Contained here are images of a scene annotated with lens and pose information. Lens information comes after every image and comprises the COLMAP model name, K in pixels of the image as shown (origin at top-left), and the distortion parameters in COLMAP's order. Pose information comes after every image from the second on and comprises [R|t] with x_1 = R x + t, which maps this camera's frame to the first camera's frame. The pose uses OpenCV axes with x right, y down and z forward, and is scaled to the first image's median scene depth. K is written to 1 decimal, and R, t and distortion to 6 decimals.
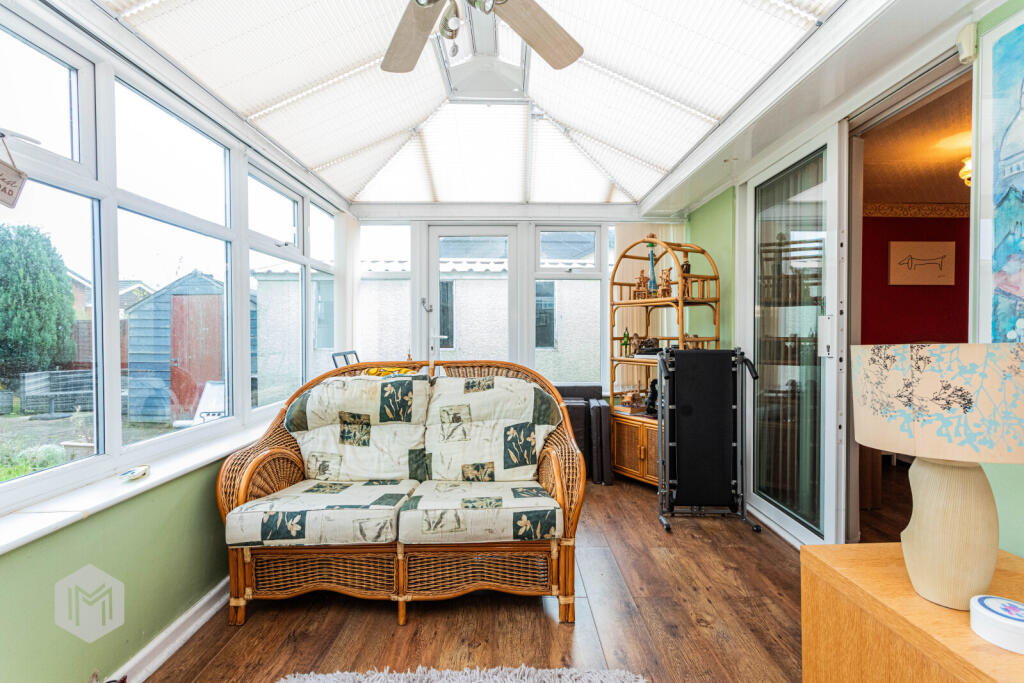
lens RADIAL K [[485.0, 0, 514.8], [0, 485.0, 341.5], [0, 0, 1]] dist [0.000675, 0.000988]
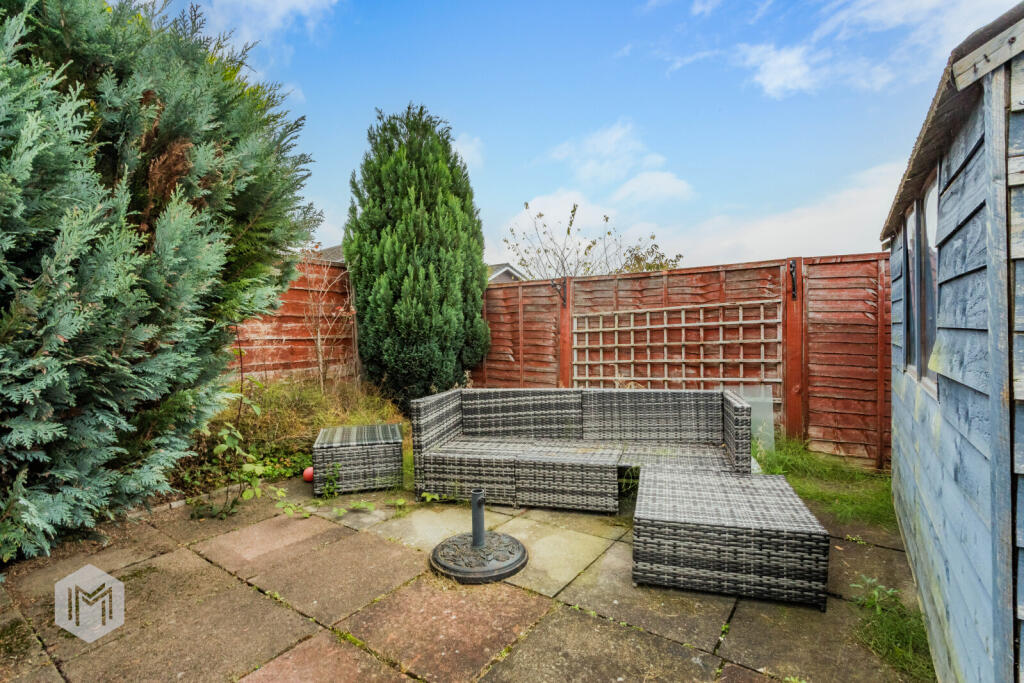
lens RADIAL K [[493.5, 0, 510.5], [0, 493.5, 341.1], [0, 0, 1]] dist [-0.010006, 0.004257]
pose [[0.809622, -0.001039, -0.586951, -0.630711], [0.025708, 0.999102, 0.033692, 0.002658], [0.586389, -0.042367, 0.808921, 0.638552]]
